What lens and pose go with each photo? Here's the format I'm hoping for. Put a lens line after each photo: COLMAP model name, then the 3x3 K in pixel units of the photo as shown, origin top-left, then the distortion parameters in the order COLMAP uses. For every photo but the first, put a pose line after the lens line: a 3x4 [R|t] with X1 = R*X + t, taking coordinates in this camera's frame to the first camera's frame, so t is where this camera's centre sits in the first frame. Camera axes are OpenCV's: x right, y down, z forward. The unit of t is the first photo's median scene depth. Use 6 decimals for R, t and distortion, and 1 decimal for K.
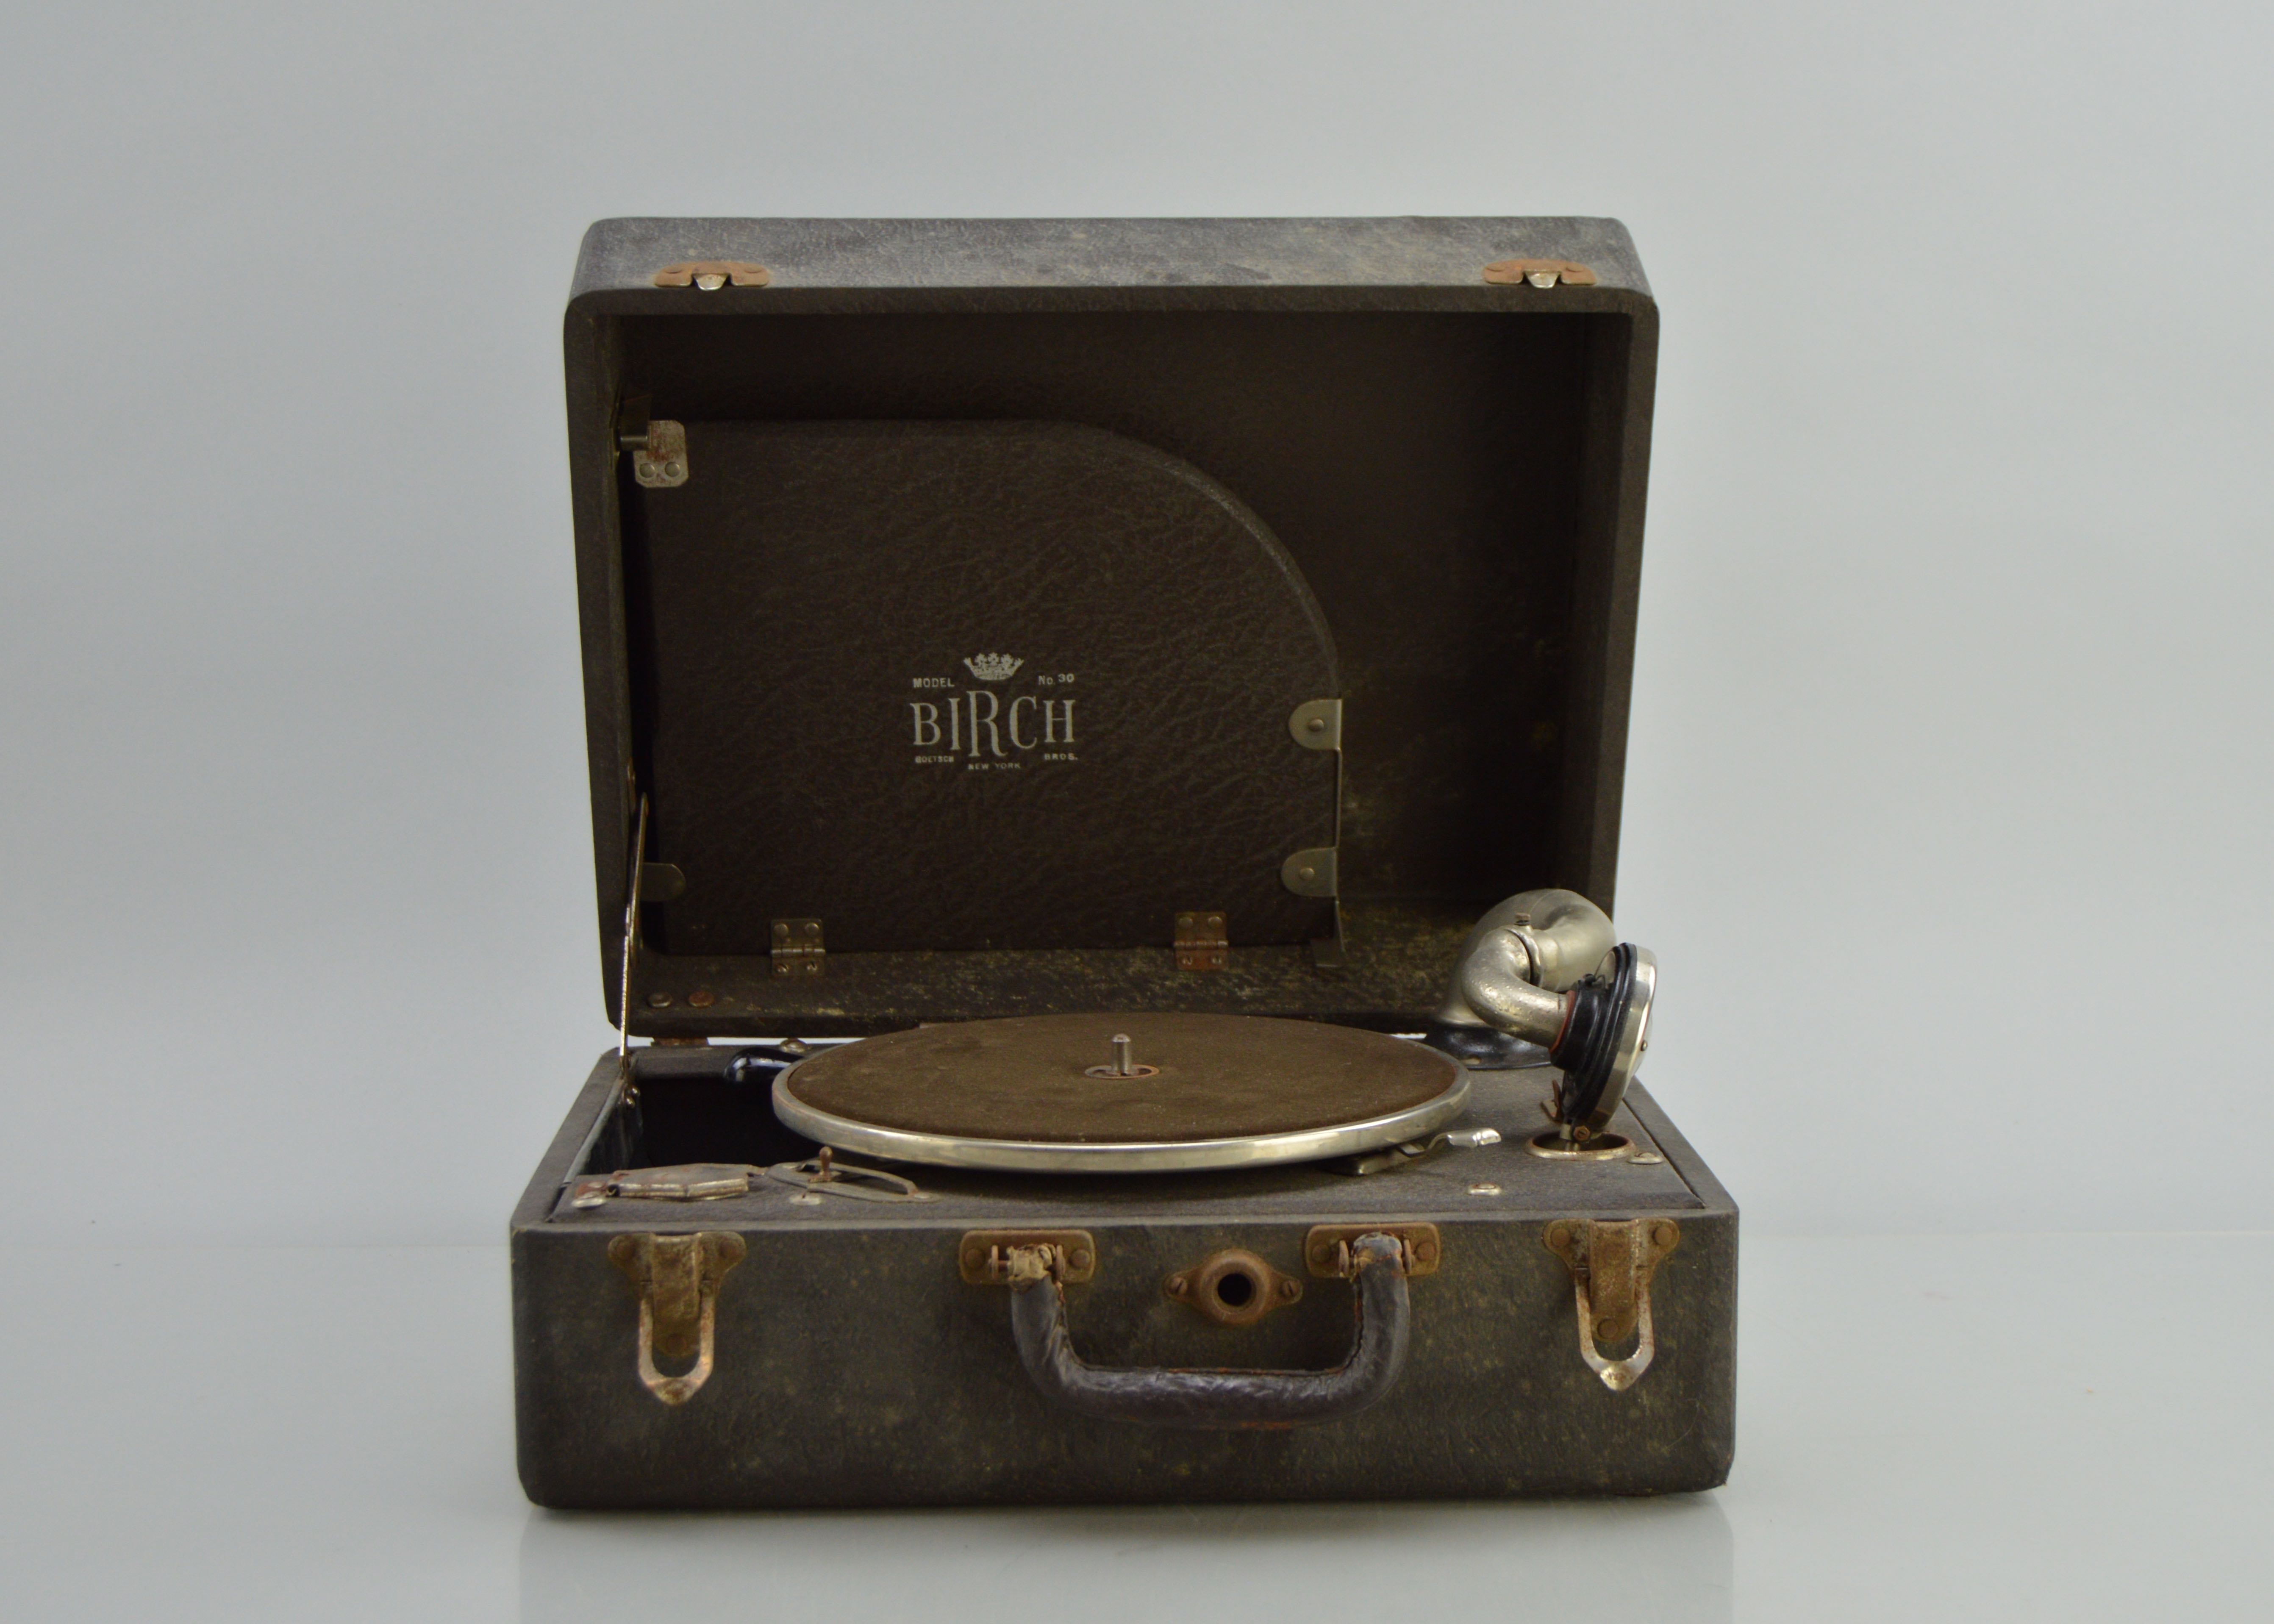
lens RADIAL K [[4163.5, 0, 1138.8], [0, 4163.5, 809.1], [0, 0, 1]] dist [-0.067043, 0.000000]
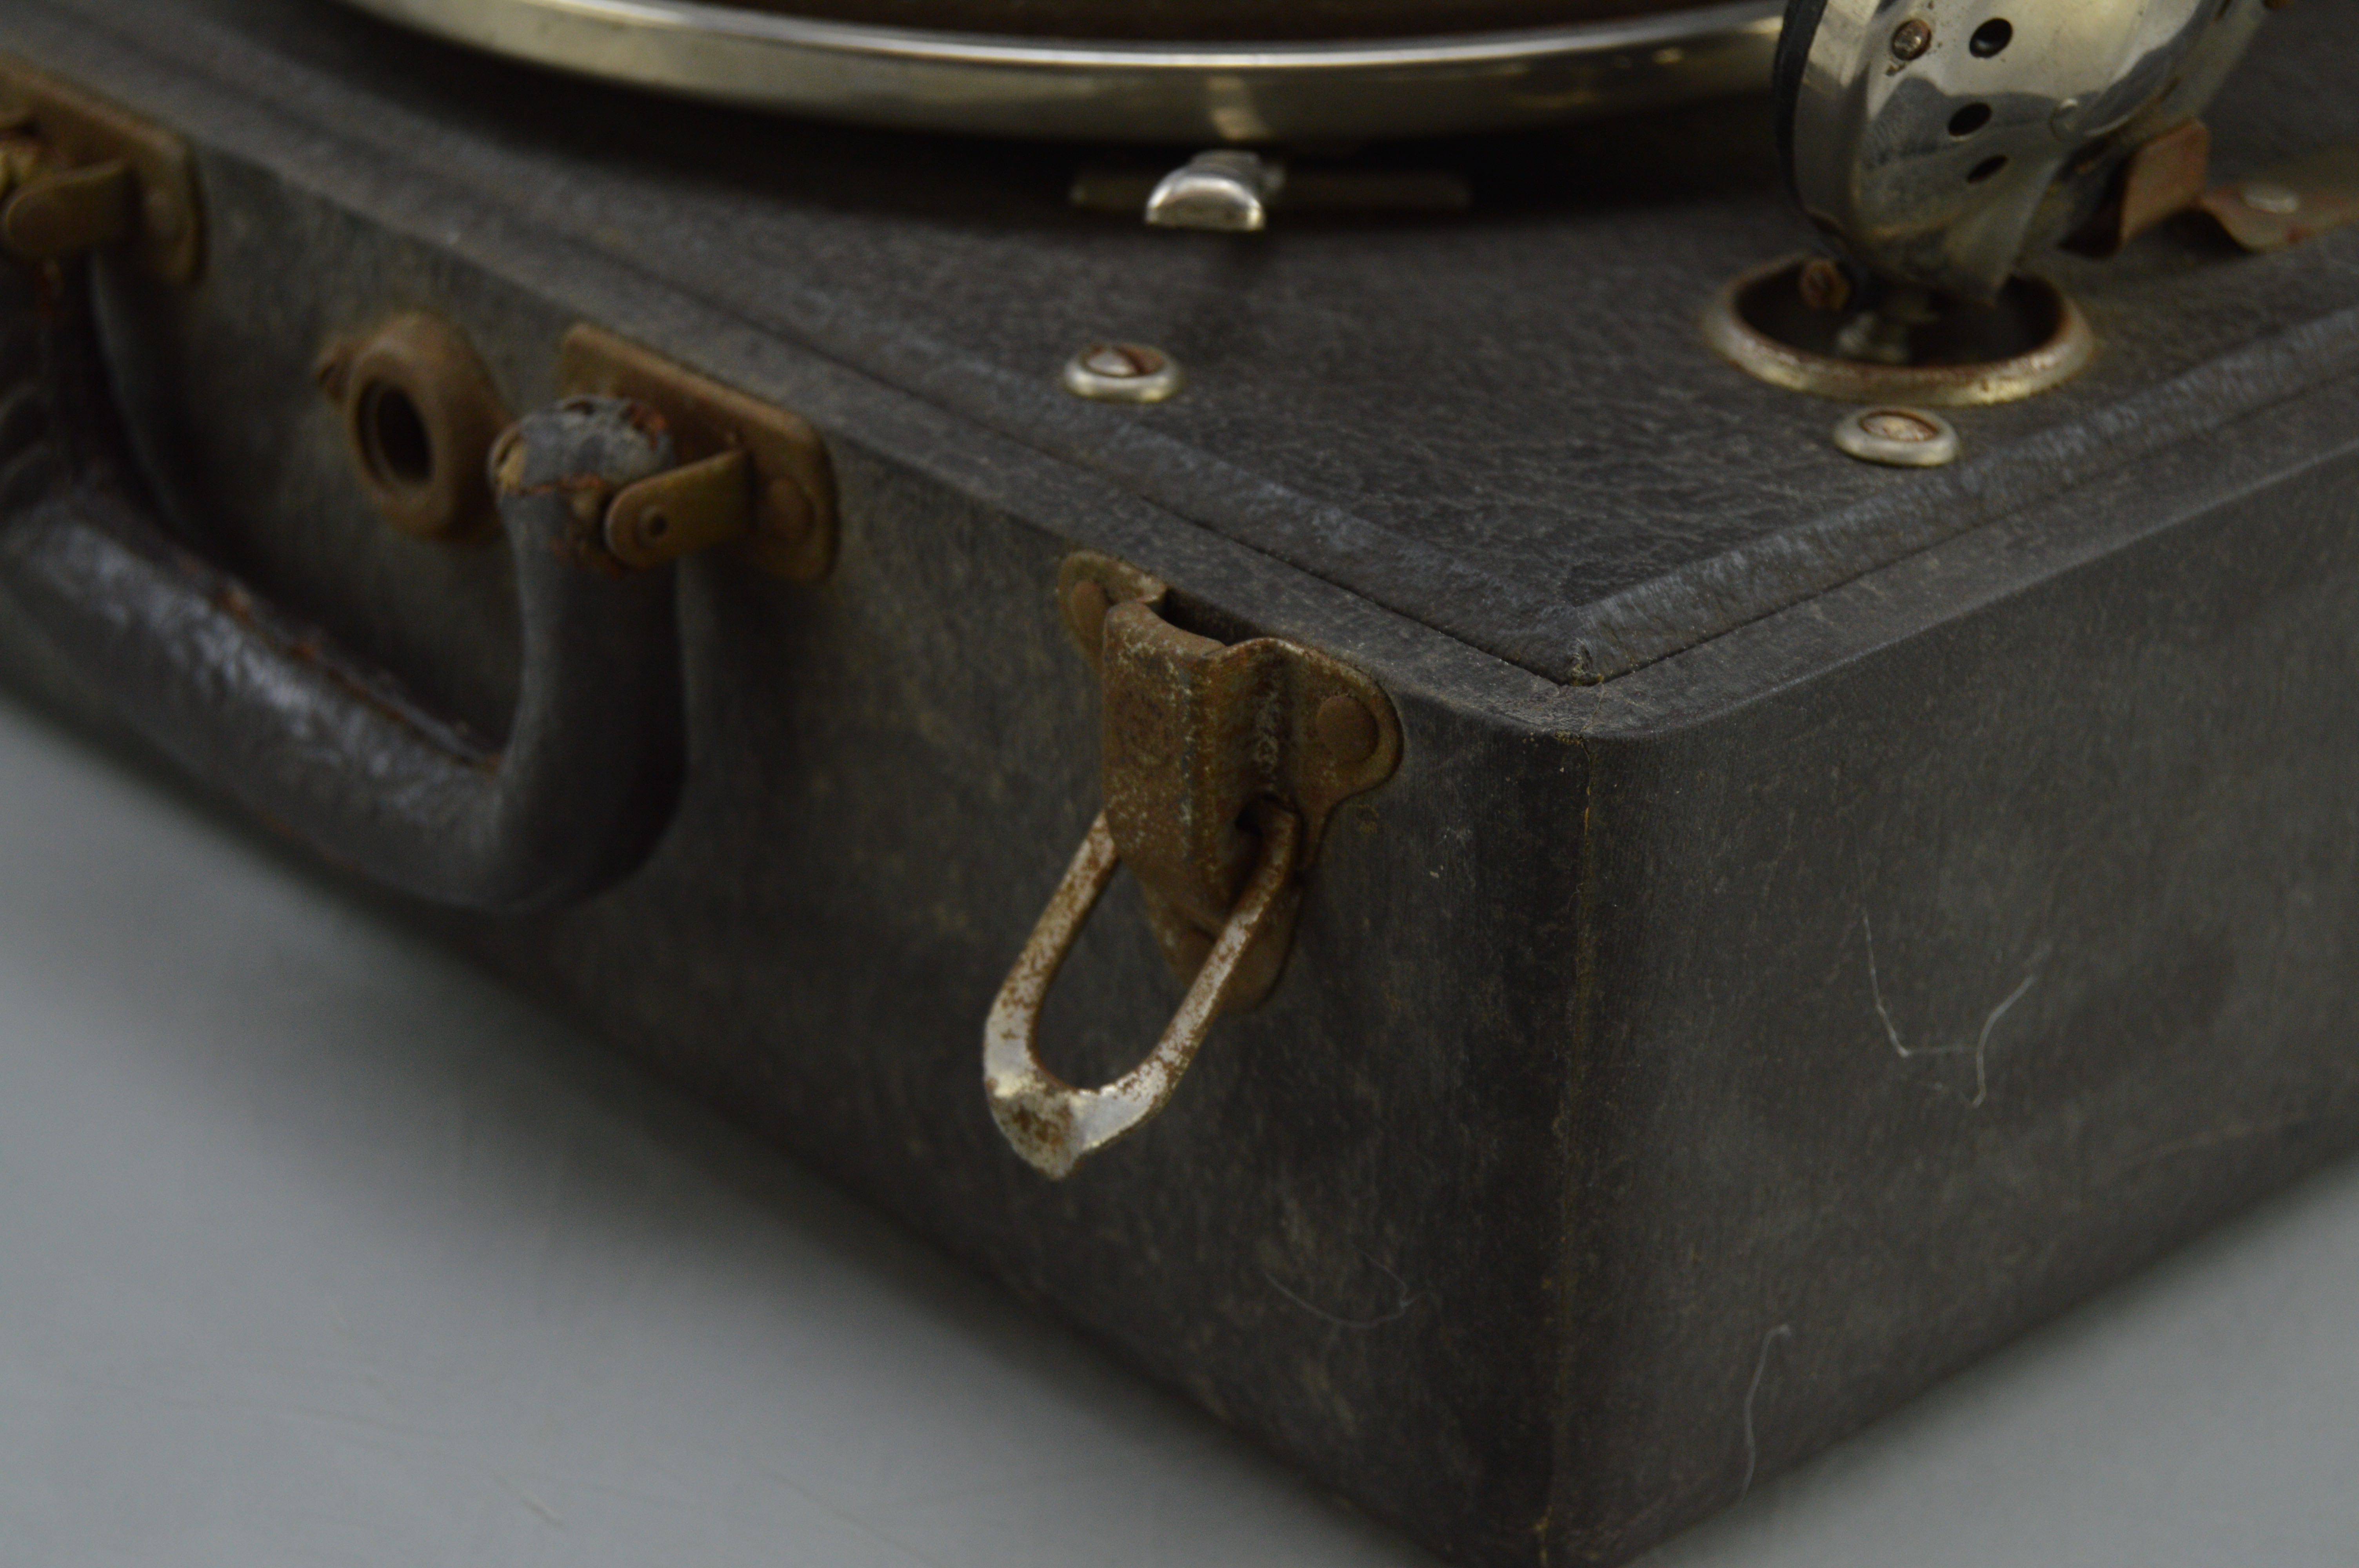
lens RADIAL K [[5225.4, 0, 1188.6], [0, 5225.4, 774.0], [0, 0, 1]] dist [-0.006731, 0.000000]
pose [[0.649042, 0.351141, -0.674866, 0.292403], [-0.109342, 0.920951, 0.374024, -0.018540], [0.752853, -0.168966, 0.636131, 0.640014]]
